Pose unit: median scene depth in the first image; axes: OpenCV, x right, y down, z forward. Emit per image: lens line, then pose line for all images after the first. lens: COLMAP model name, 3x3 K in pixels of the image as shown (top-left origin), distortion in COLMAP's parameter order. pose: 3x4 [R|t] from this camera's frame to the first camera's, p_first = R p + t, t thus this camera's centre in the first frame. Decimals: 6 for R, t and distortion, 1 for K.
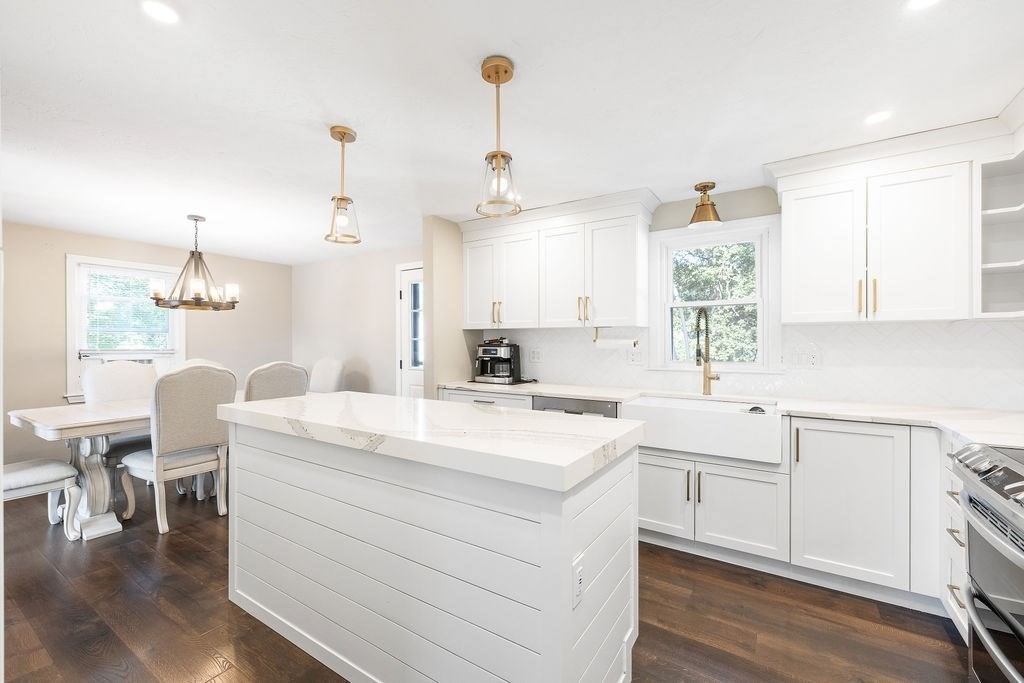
lens RADIAL K [[429.2, 0, 510.2], [0, 429.2, 343.7], [0, 0, 1]] dist [-0.000764, -0.000163]
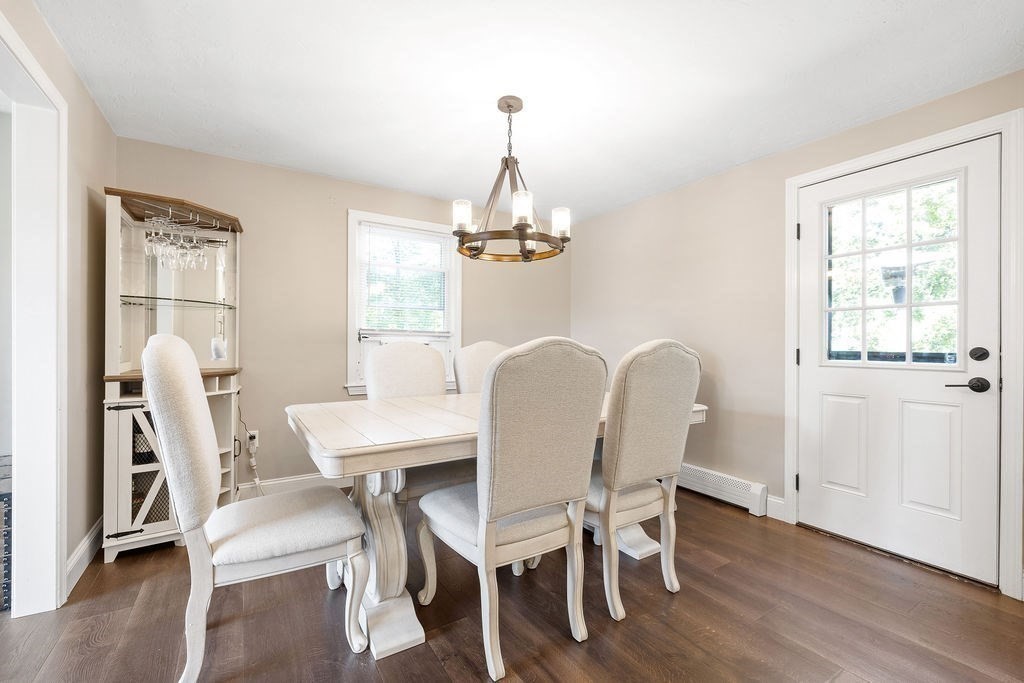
lens RADIAL K [[429.2, 0, 507.0], [0, 429.2, 345.9], [0, 0, 1]] dist [-0.000764, -0.000163]
pose [[0.905332, 0.008341, -0.424623, -0.574272], [-0.008697, 0.999962, 0.001100, 0.058966], [0.424616, 0.002697, 0.905369, 0.542875]]
